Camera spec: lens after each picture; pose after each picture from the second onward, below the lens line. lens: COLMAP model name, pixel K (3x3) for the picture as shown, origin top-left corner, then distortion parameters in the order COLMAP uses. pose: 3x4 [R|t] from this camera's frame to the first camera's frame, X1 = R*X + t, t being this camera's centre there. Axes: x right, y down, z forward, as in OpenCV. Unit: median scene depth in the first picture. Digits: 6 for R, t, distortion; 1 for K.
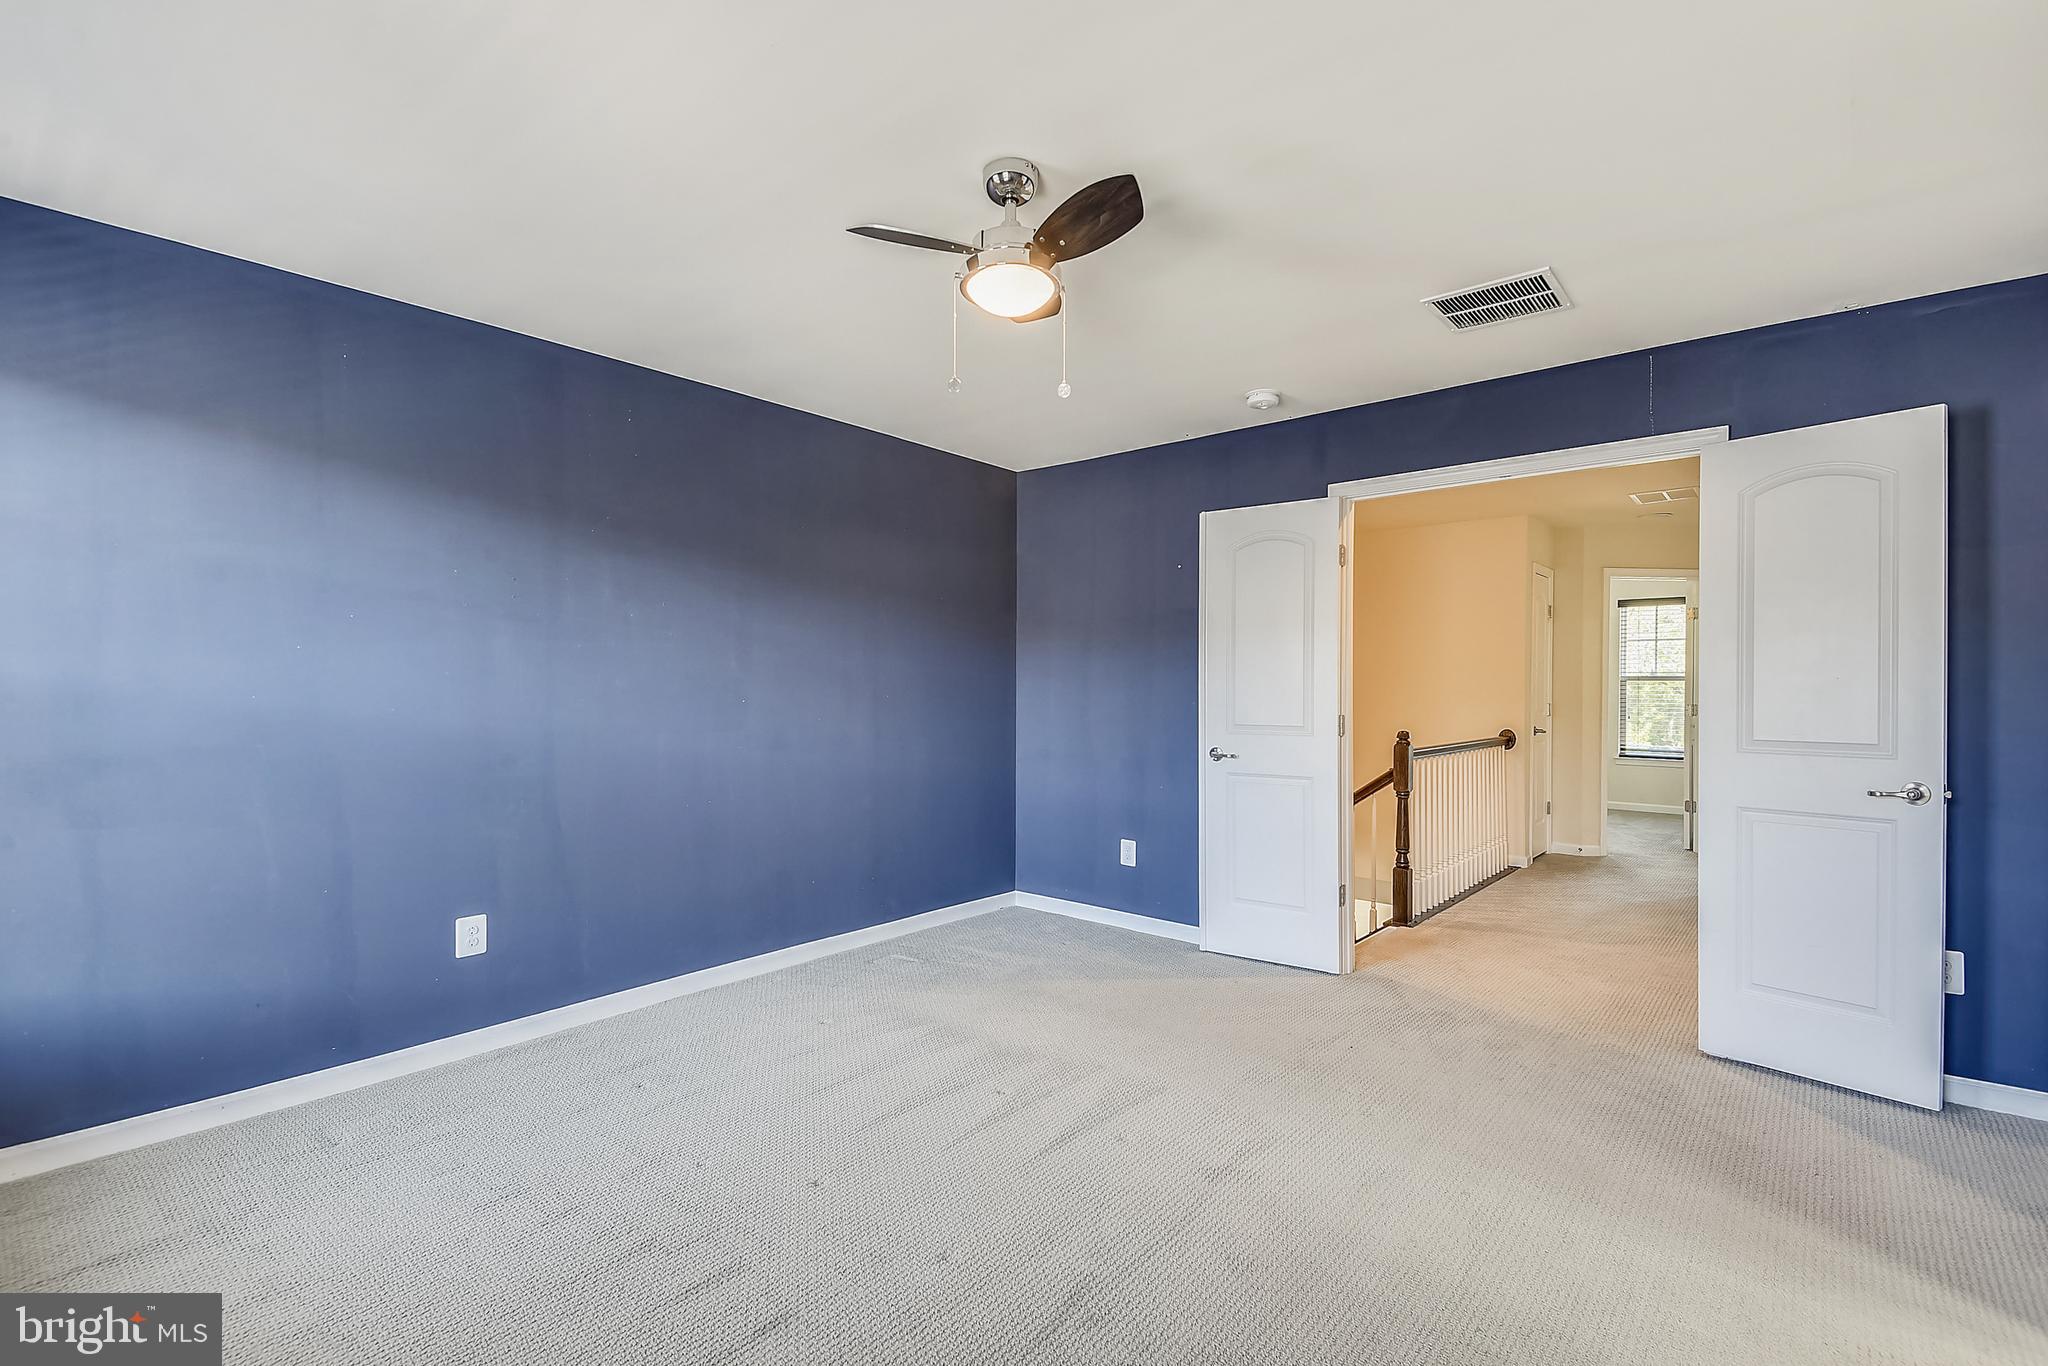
lens RADIAL K [[941.4, 0, 1035.2], [0, 941.4, 688.6], [0, 0, 1]] dist [-0.000812, -0.000271]
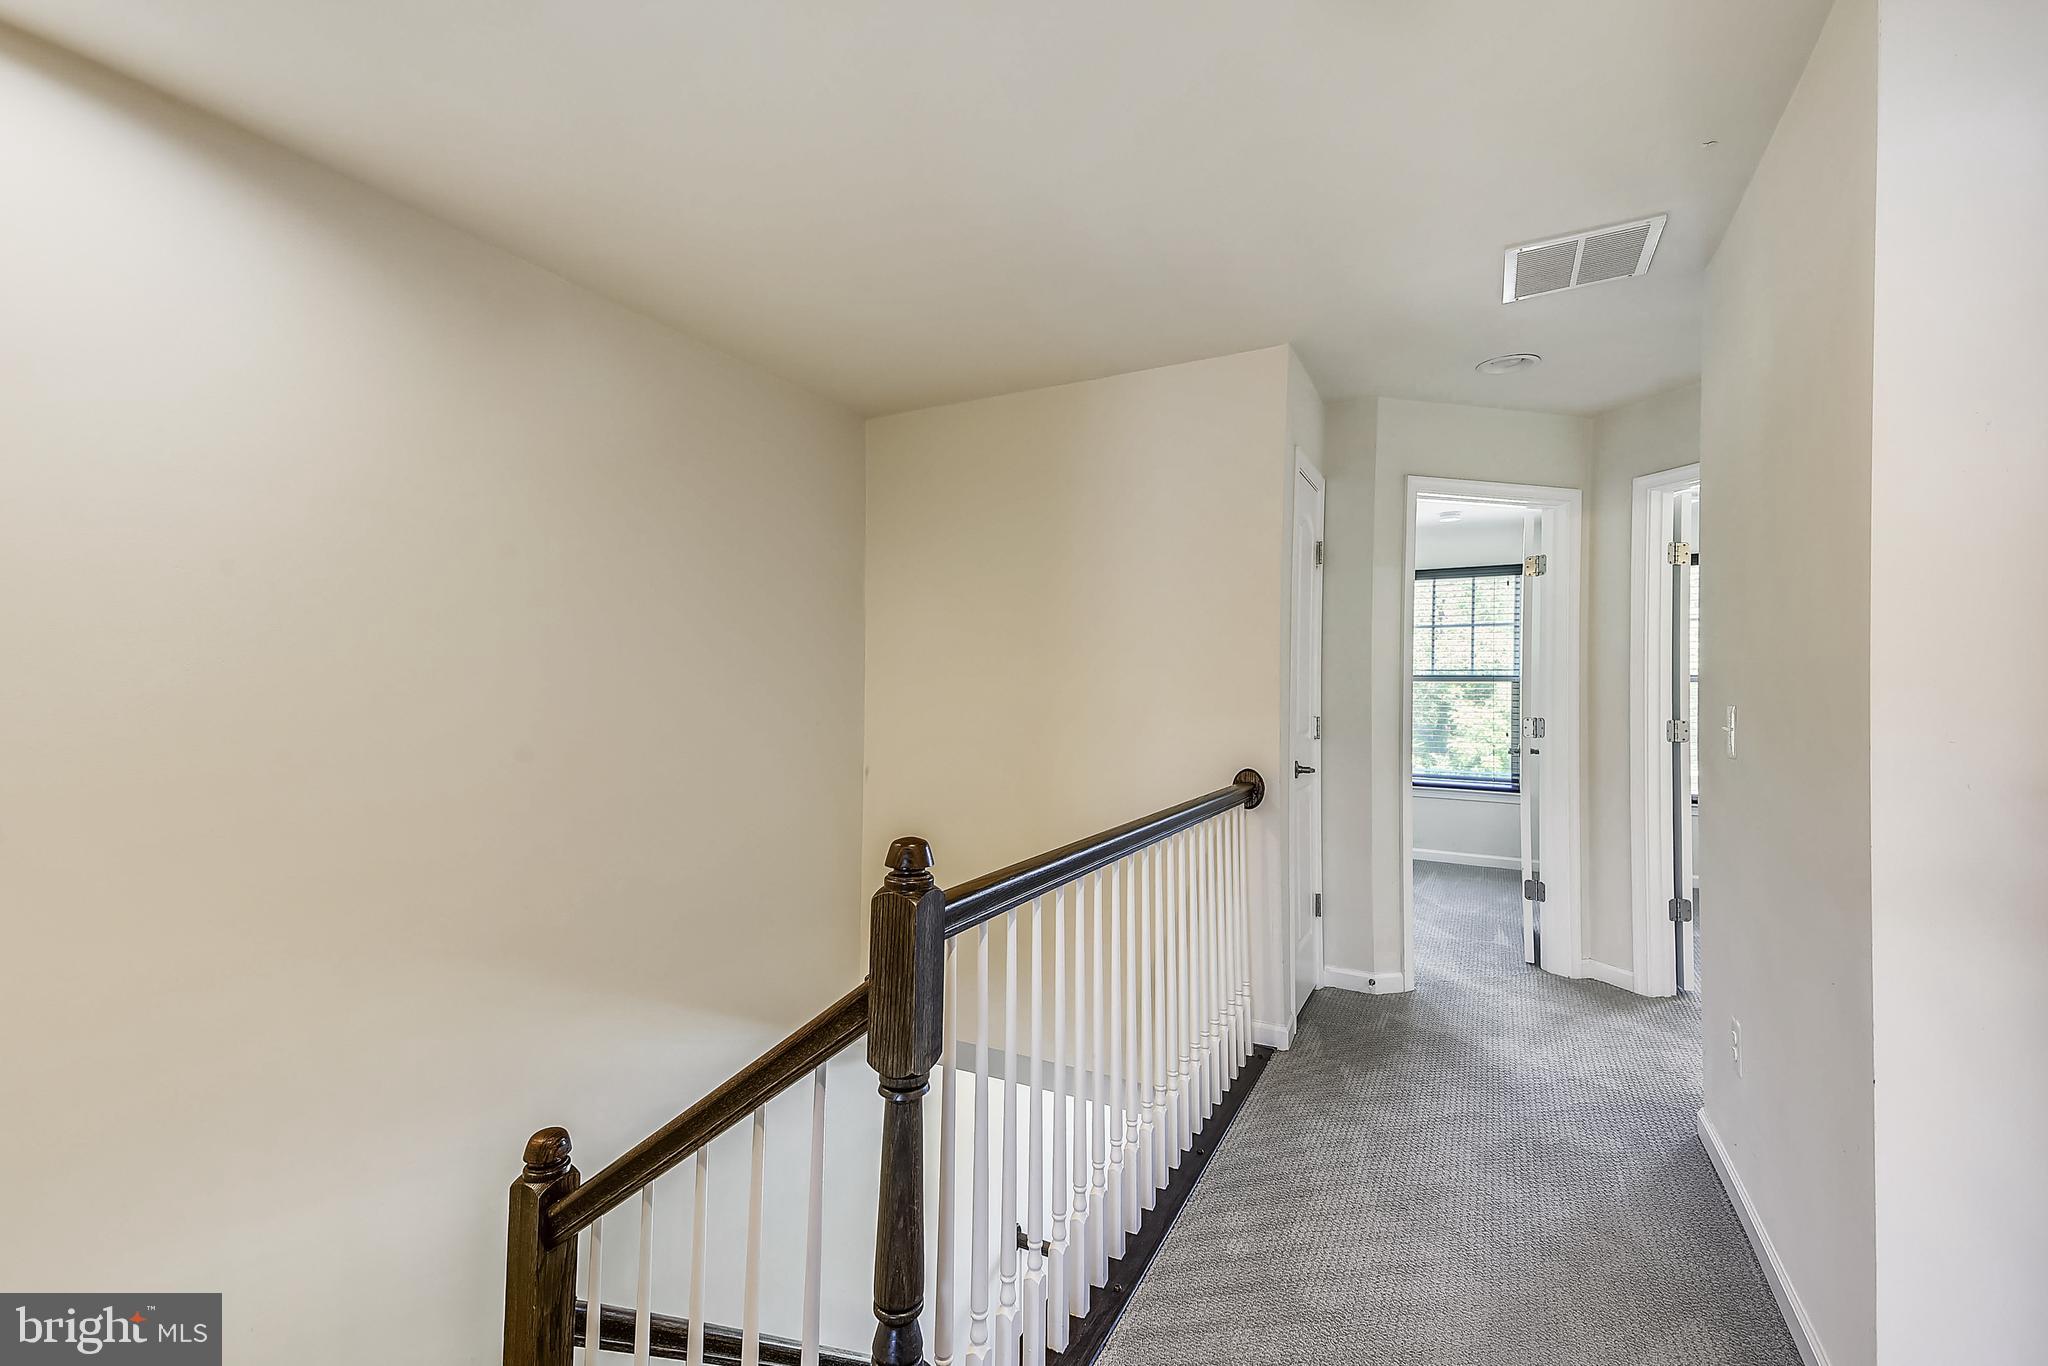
lens RADIAL K [[941.4, 0, 1035.2], [0, 941.4, 688.6], [0, 0, 1]] dist [-0.000812, -0.000271]
pose [[0.968763, 0.004533, 0.247947, 0.252047], [-0.001442, 0.999919, -0.012646, 0.005152], [-0.247984, 0.011893, 0.968691, 0.515632]]
